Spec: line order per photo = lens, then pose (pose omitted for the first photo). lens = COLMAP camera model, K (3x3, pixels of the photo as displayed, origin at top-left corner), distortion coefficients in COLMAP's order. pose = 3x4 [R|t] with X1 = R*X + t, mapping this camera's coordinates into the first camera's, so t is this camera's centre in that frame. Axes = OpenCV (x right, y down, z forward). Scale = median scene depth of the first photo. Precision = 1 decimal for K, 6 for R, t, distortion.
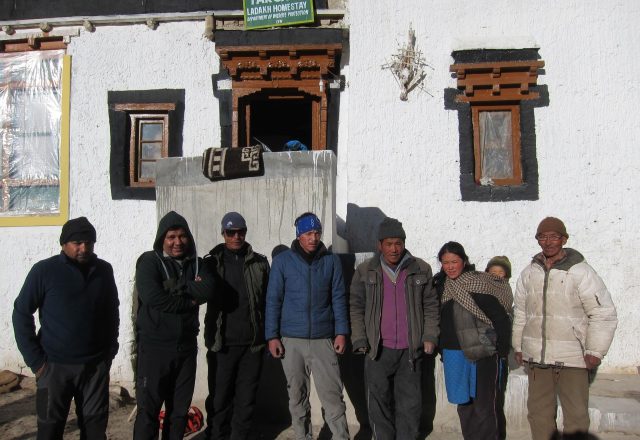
lens RADIAL K [[524.9, 0, 320.0], [0, 524.9, 220.0], [0, 0, 1]] dist [-0.069664, 0.014949]
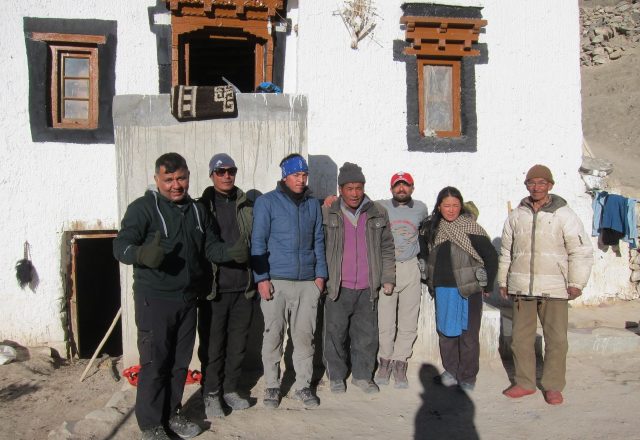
lens RADIAL K [[524.9, 0, 320.0], [0, 524.9, 220.0], [0, 0, 1]] dist [-0.069664, 0.014949]
pose [[0.970554, -0.007370, 0.240772, -0.149855], [-0.013524, 0.996288, 0.085015, 0.014049], [-0.240505, -0.085768, 0.966851, 0.022399]]
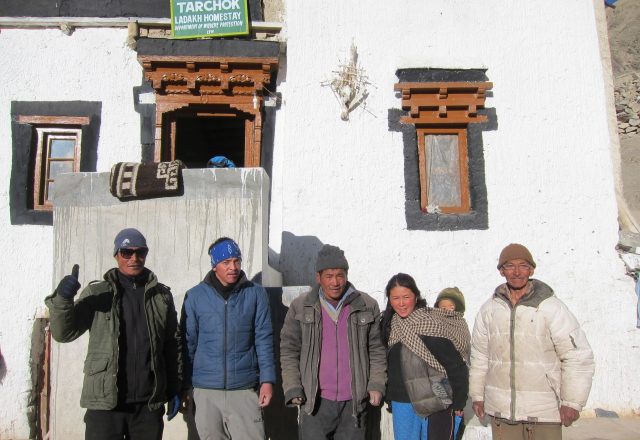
lens RADIAL K [[524.9, 0, 320.0], [0, 524.9, 220.0], [0, 0, 1]] dist [-0.069664, 0.014949]
pose [[0.993221, 0.012251, 0.115598, 0.012705], [-0.004558, 0.997771, -0.066578, 0.008194], [-0.116156, 0.065600, 0.991062, 0.104227]]
